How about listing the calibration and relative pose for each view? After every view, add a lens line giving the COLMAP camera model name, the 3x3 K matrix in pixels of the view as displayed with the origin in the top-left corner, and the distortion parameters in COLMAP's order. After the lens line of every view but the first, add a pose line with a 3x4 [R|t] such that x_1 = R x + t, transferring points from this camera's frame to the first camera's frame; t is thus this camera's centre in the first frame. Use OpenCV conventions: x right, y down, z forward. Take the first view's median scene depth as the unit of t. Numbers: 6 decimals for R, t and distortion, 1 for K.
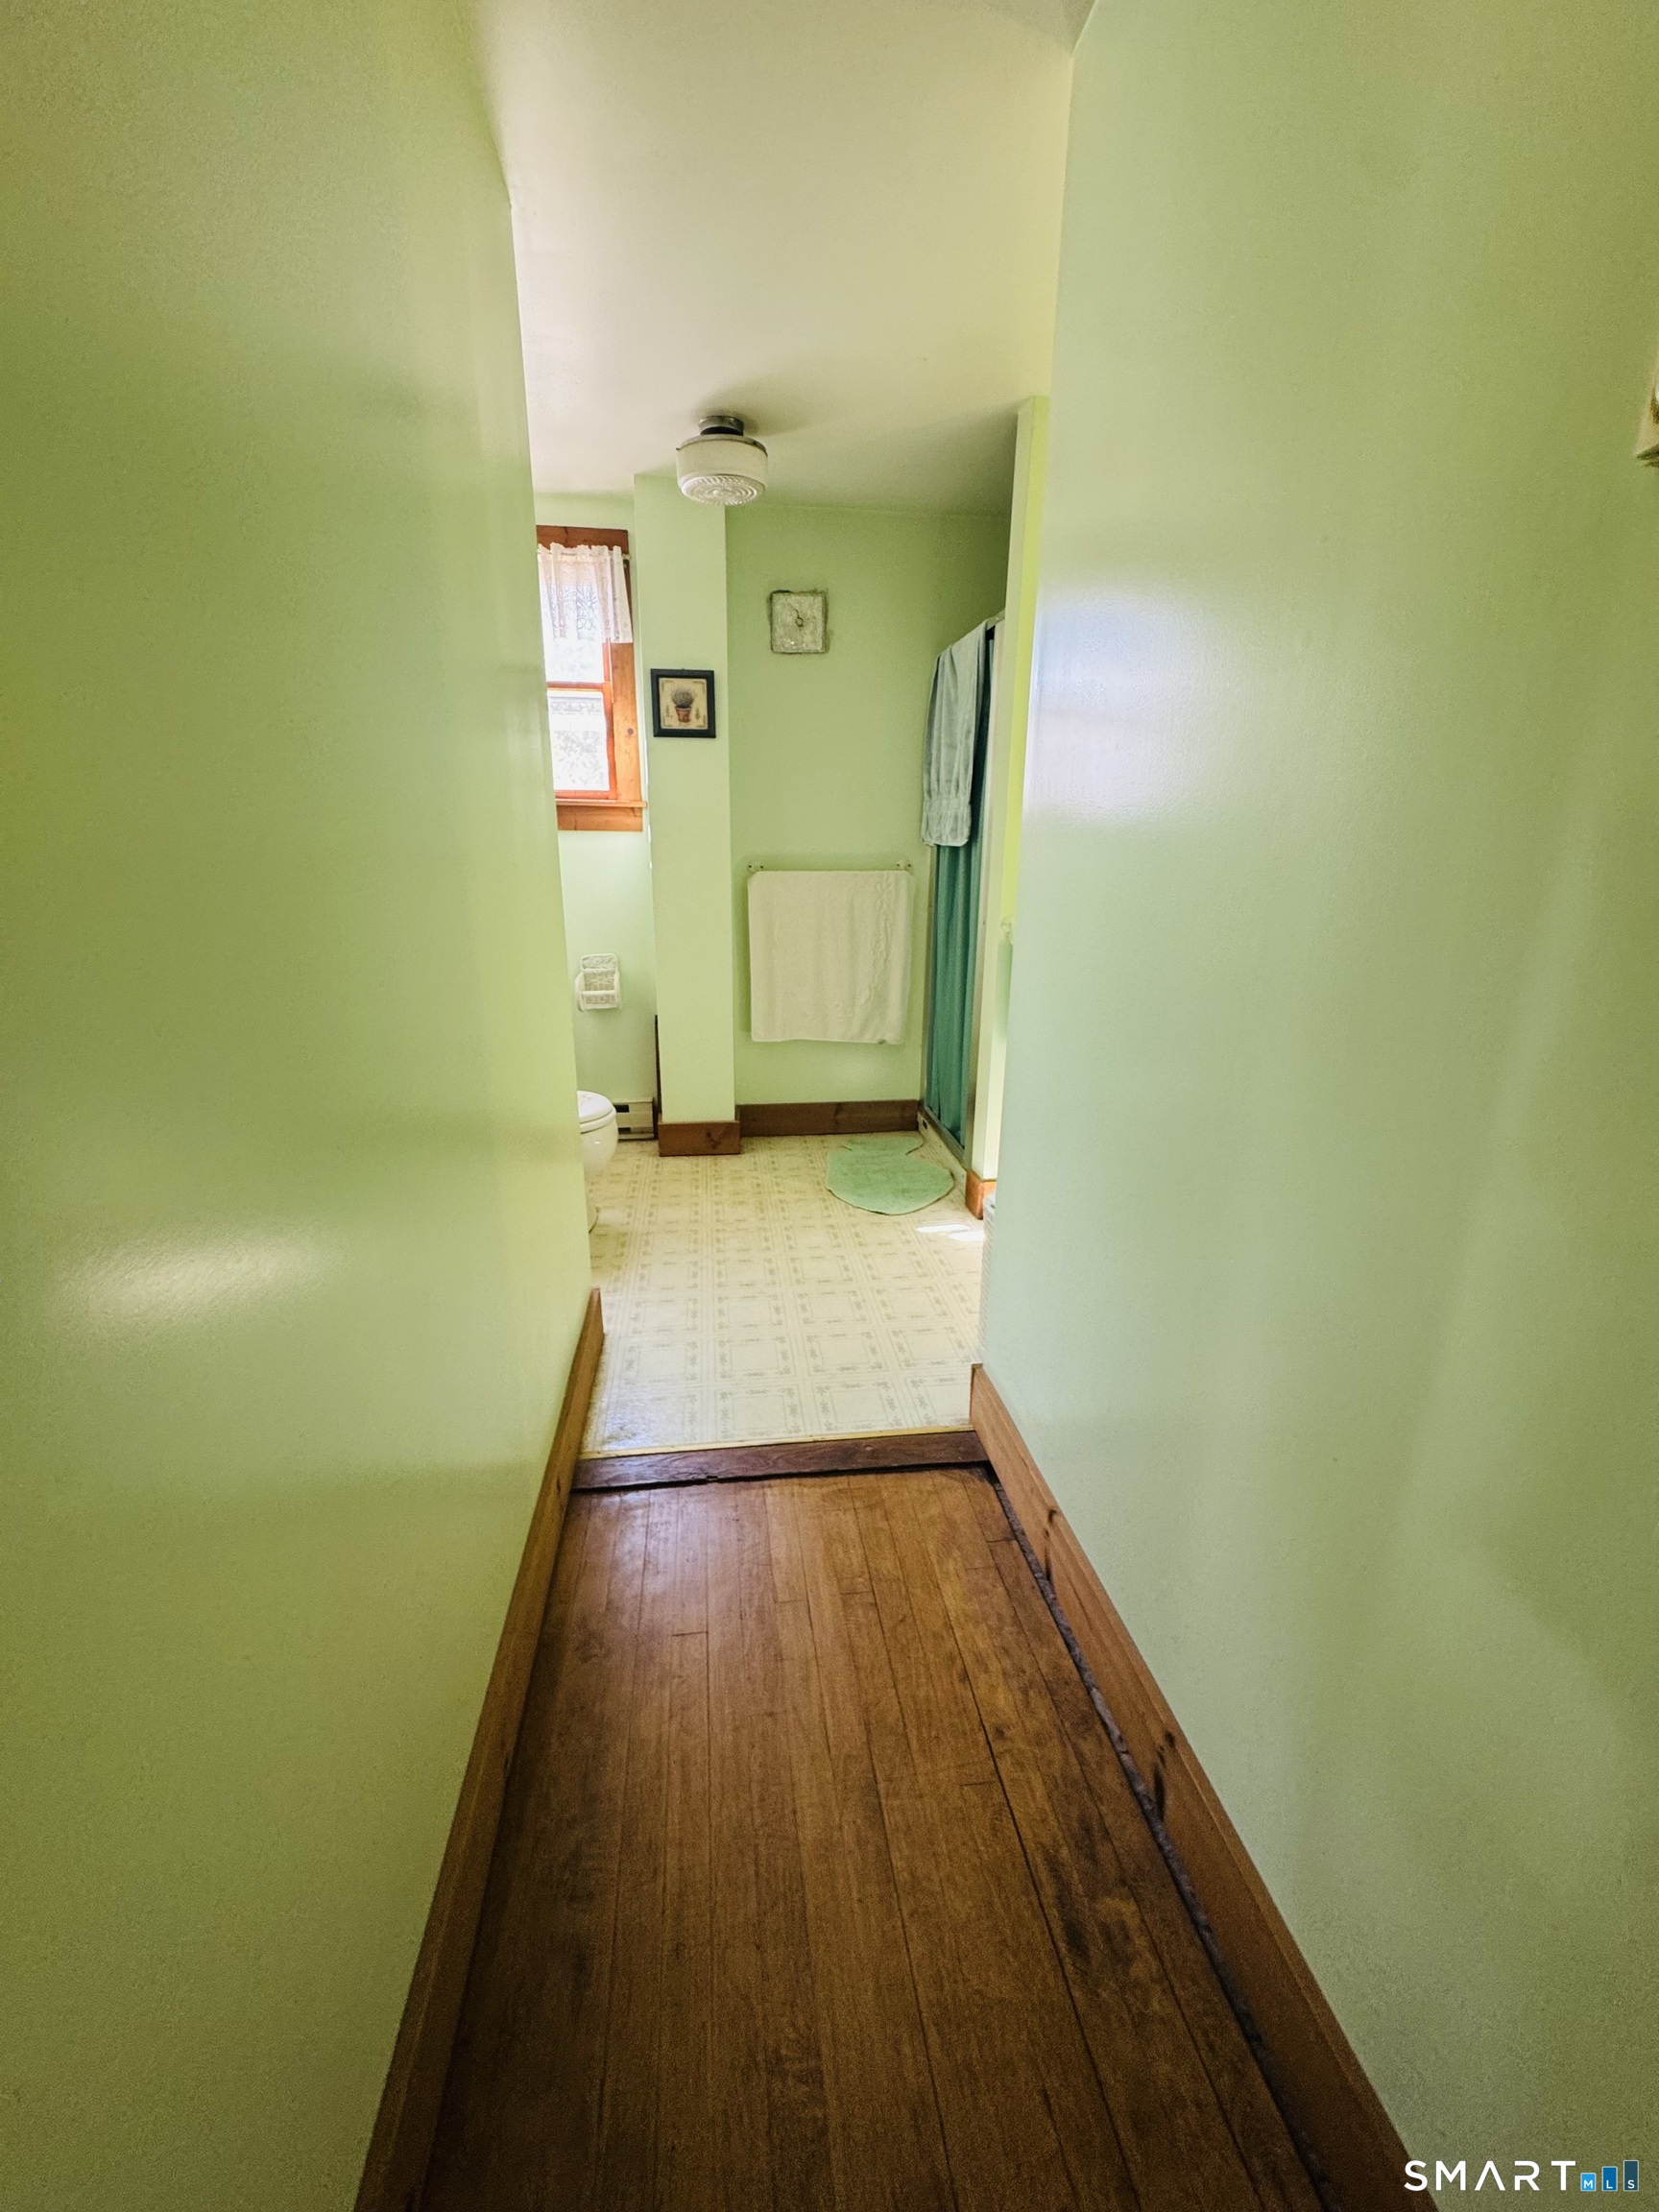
lens RADIAL K [[878.4, 0, 831.7], [0, 878.4, 1106.7], [0, 0, 1]] dist [-0.002315, 0.000082]
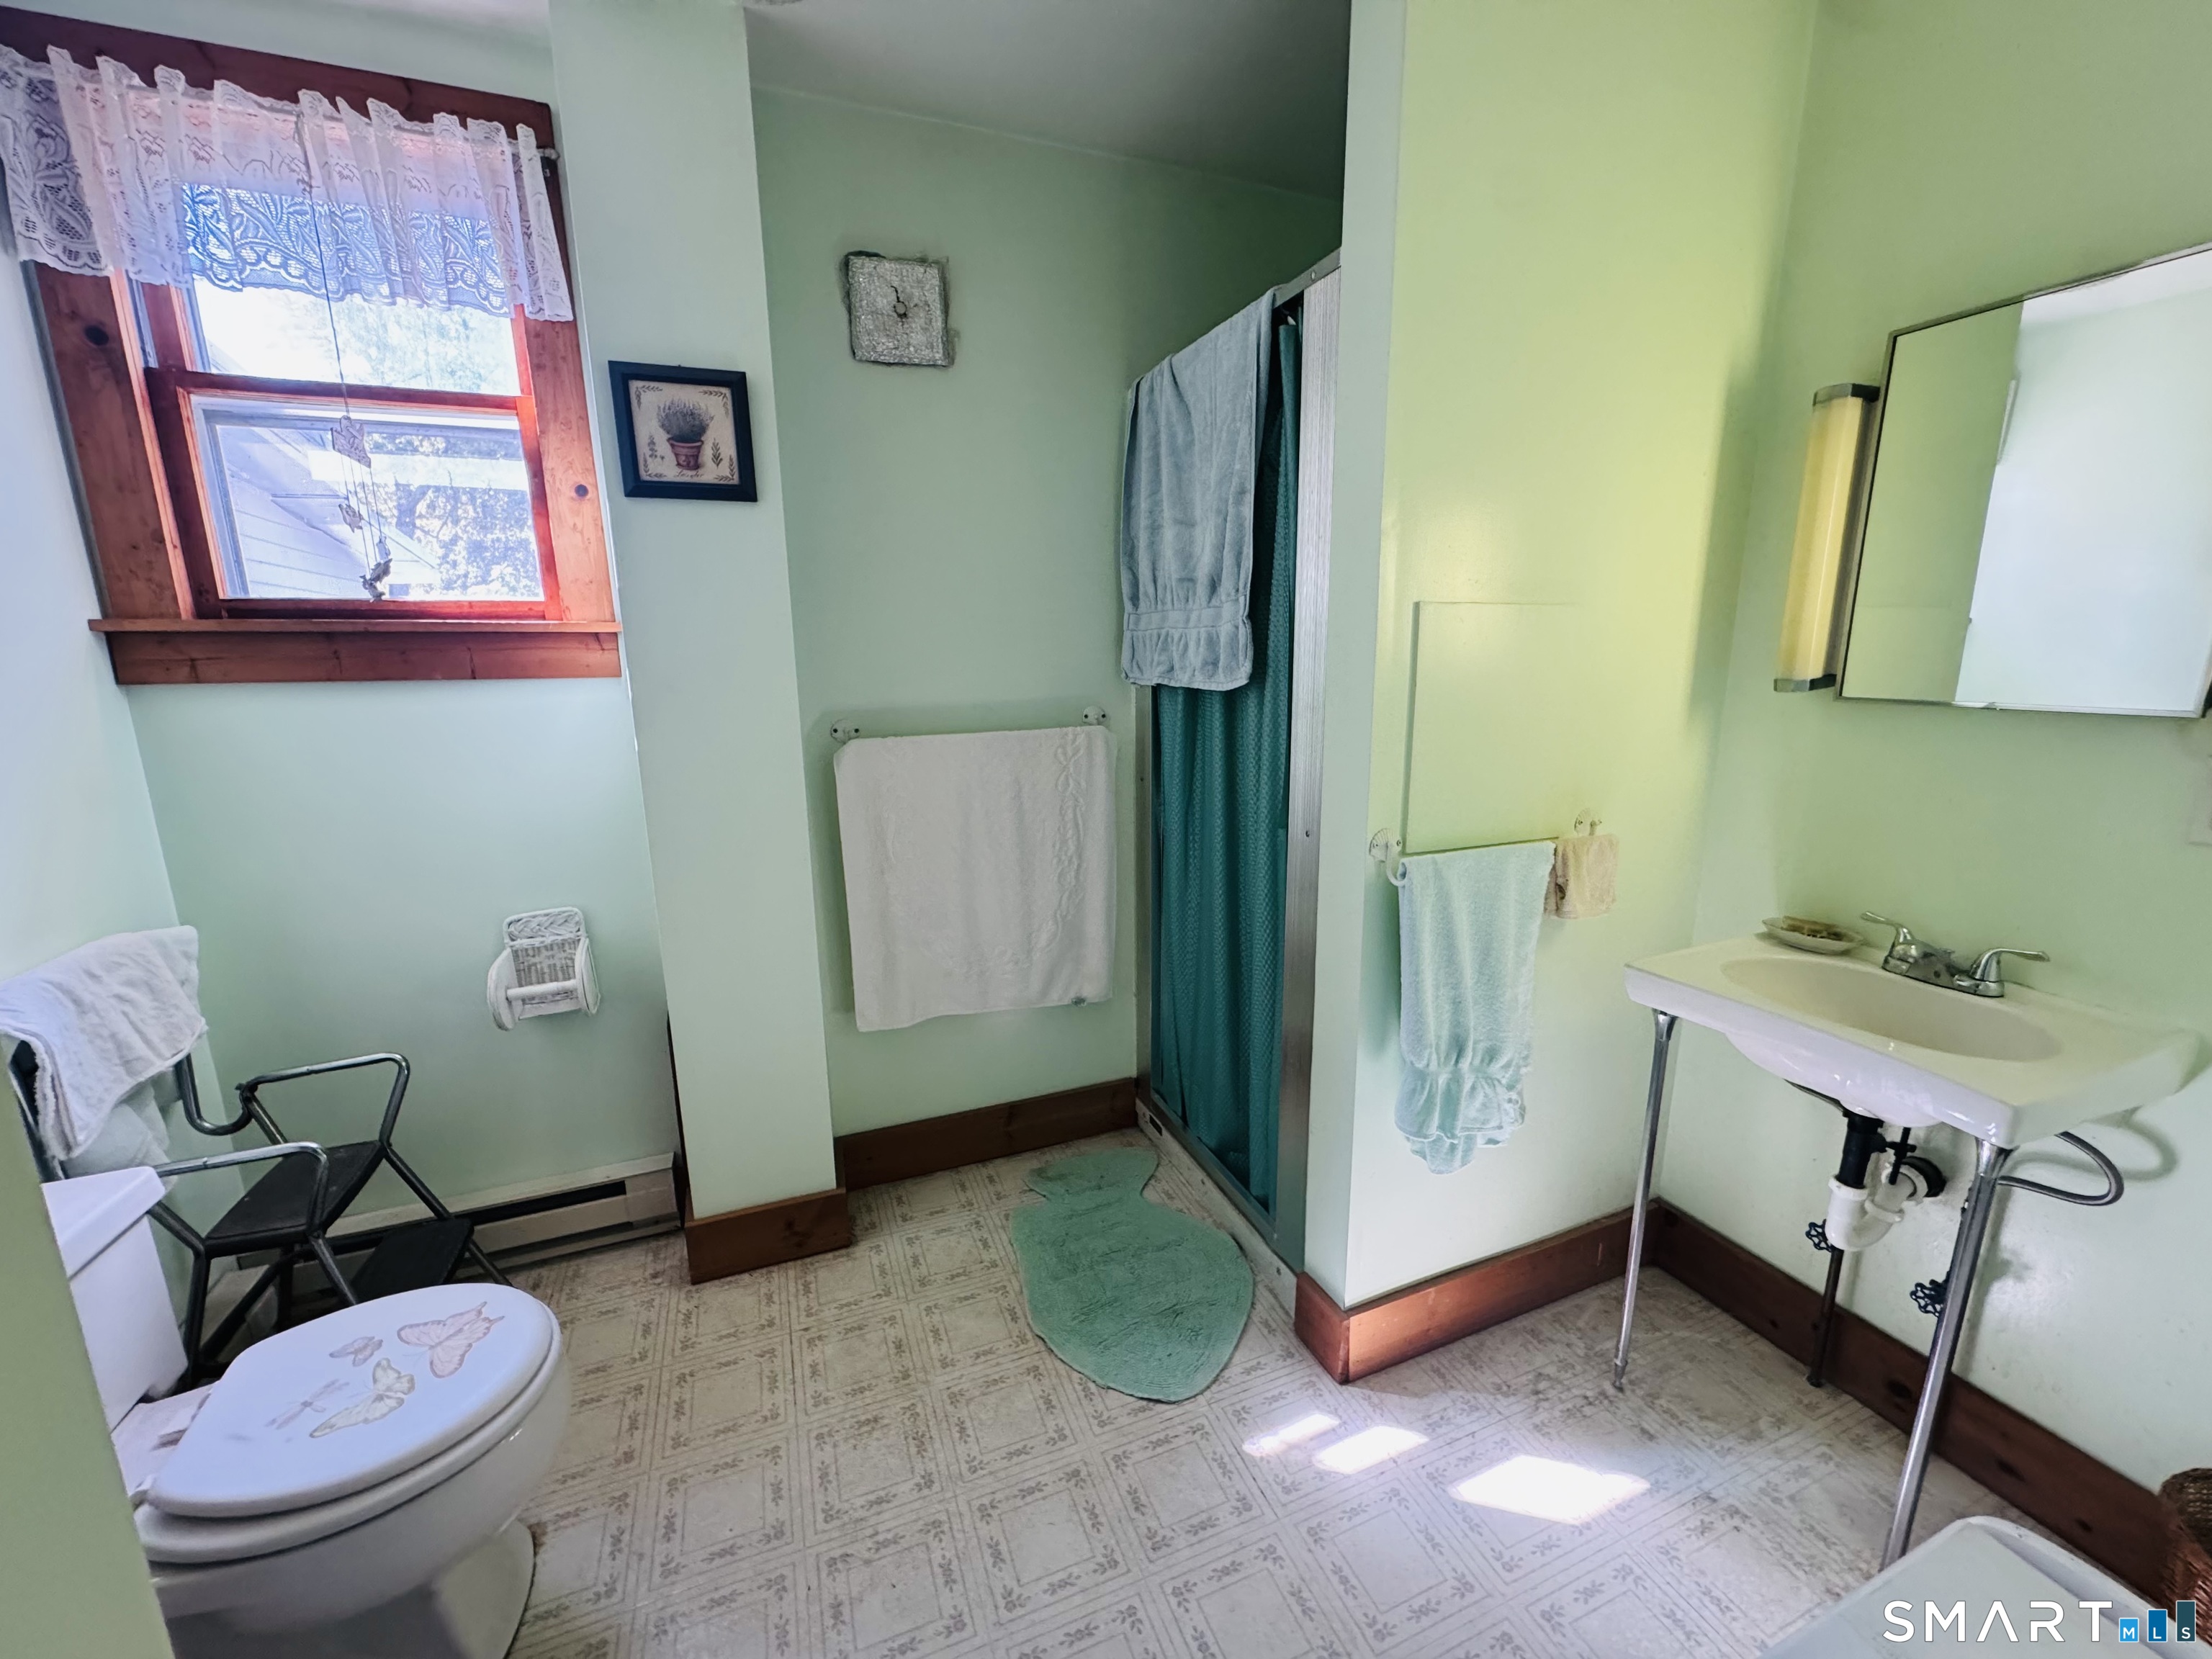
lens RADIAL K [[878.4, 0, 1106.1], [0, 878.4, 837.0], [0, 0, 1]] dist [-0.002315, 0.000082]
pose [[0.970692, -0.071913, 0.229315, -0.062032], [0.090344, 0.993384, -0.070902, -0.158843], [-0.222698, 0.089542, 0.970767, 0.444899]]
